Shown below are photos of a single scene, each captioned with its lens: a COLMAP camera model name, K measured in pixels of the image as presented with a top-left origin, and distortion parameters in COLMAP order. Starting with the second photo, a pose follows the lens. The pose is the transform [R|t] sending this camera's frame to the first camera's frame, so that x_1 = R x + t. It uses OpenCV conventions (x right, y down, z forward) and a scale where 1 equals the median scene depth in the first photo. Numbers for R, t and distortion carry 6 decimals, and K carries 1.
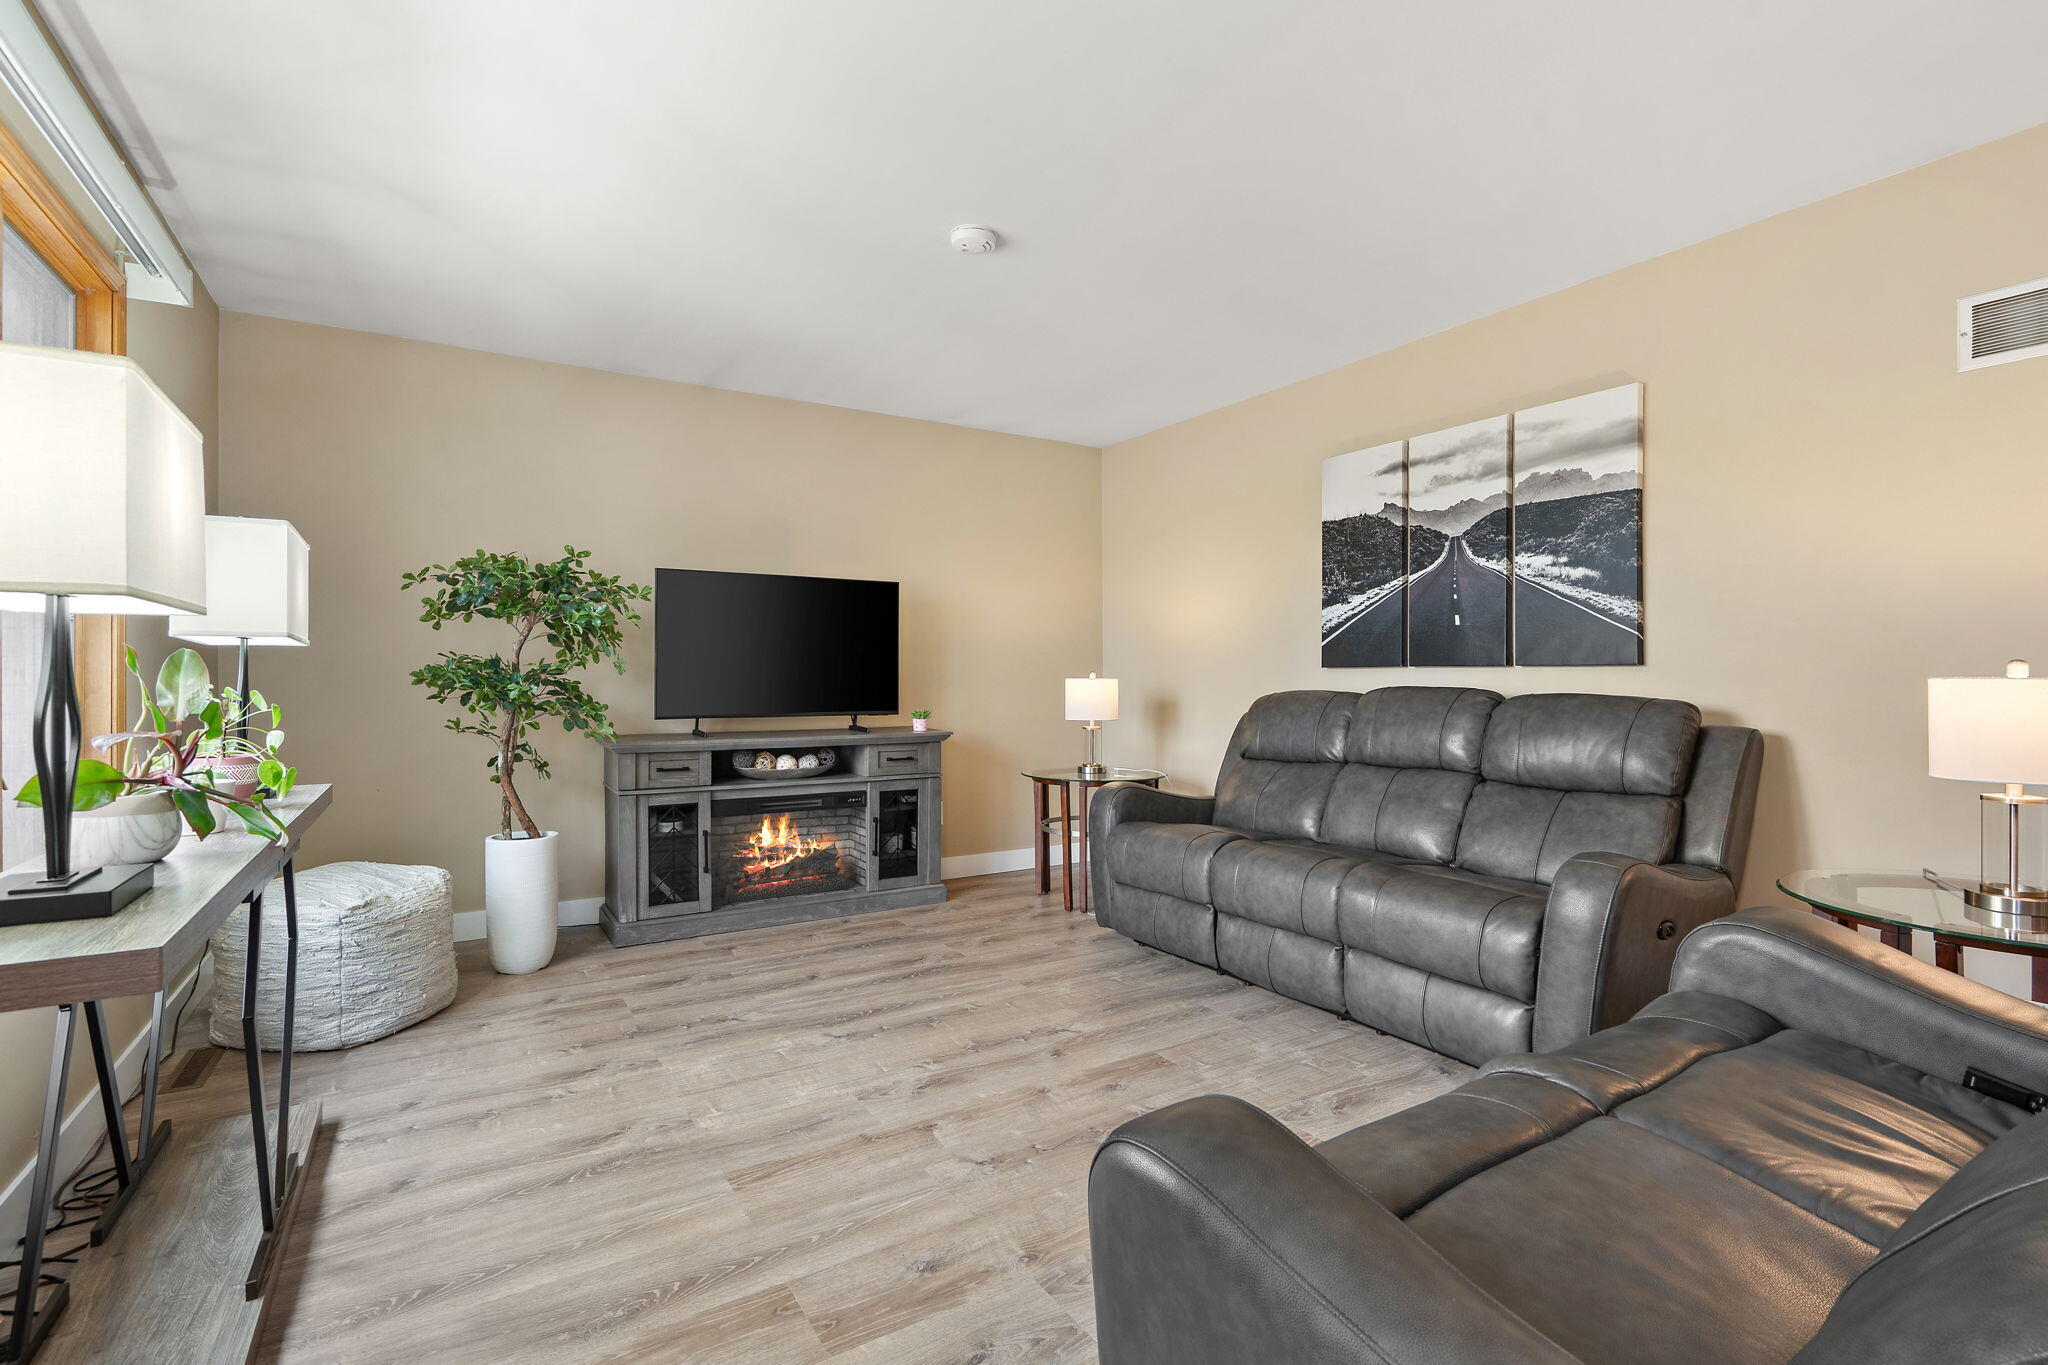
lens RADIAL K [[920.8, 0, 1030.5], [0, 920.8, 670.3], [0, 0, 1]] dist [-0.001184, 0.000123]
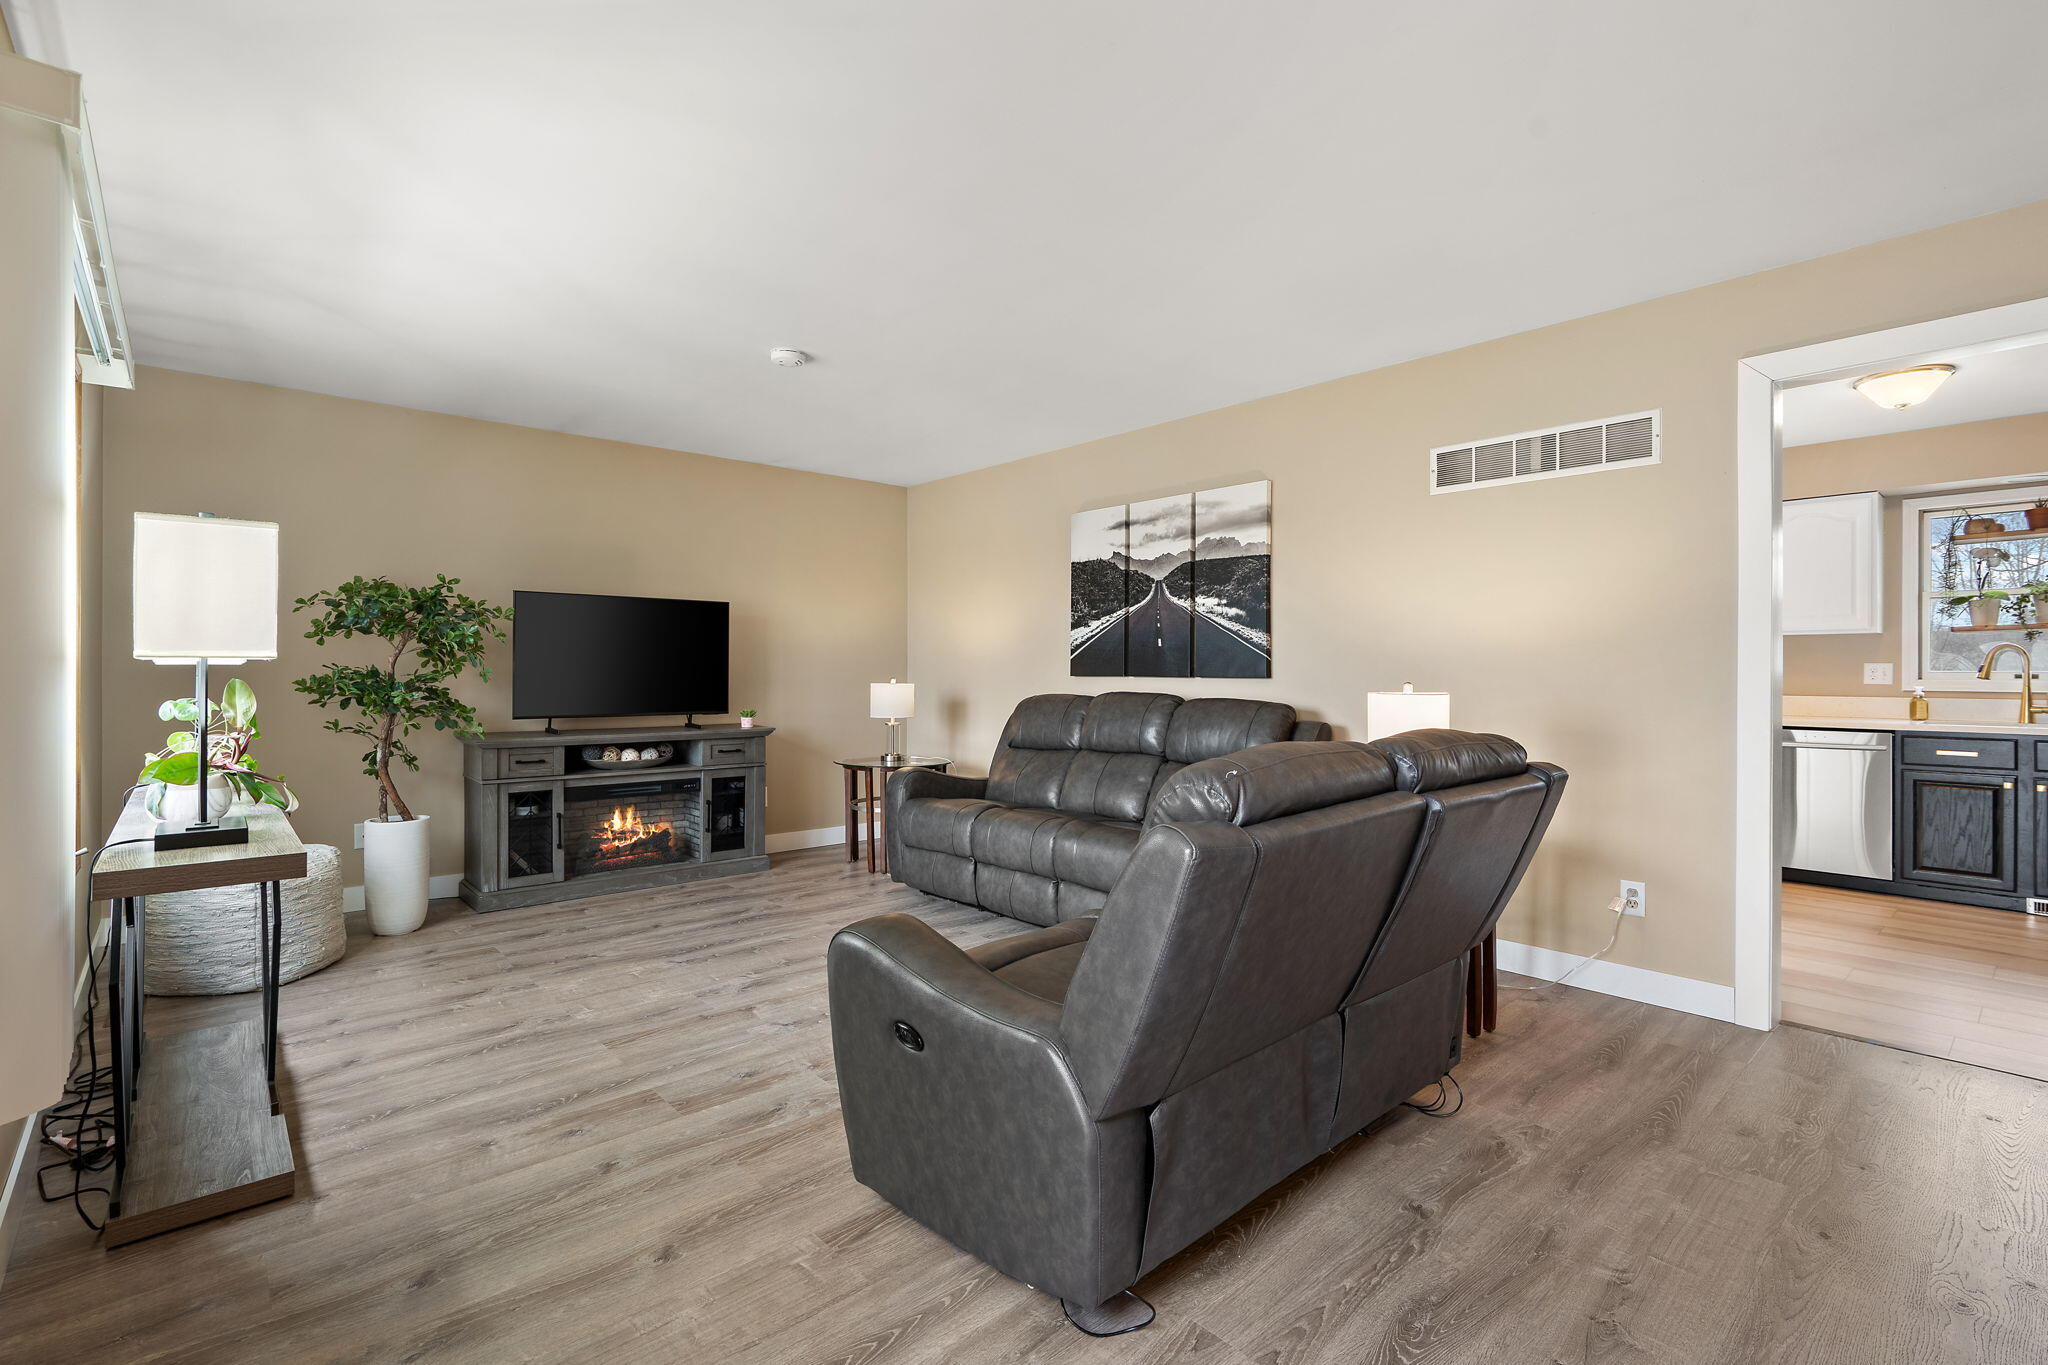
lens RADIAL K [[919.9, 0, 1018.7], [0, 919.9, 668.5], [0, 0, 1]] dist [0.001939, 0.000257]
pose [[0.986793, 0.003103, 0.161954, 0.043034], [-0.003986, 0.999979, 0.005125, -0.022838], [-0.161935, -0.005703, 0.986785, -0.295636]]
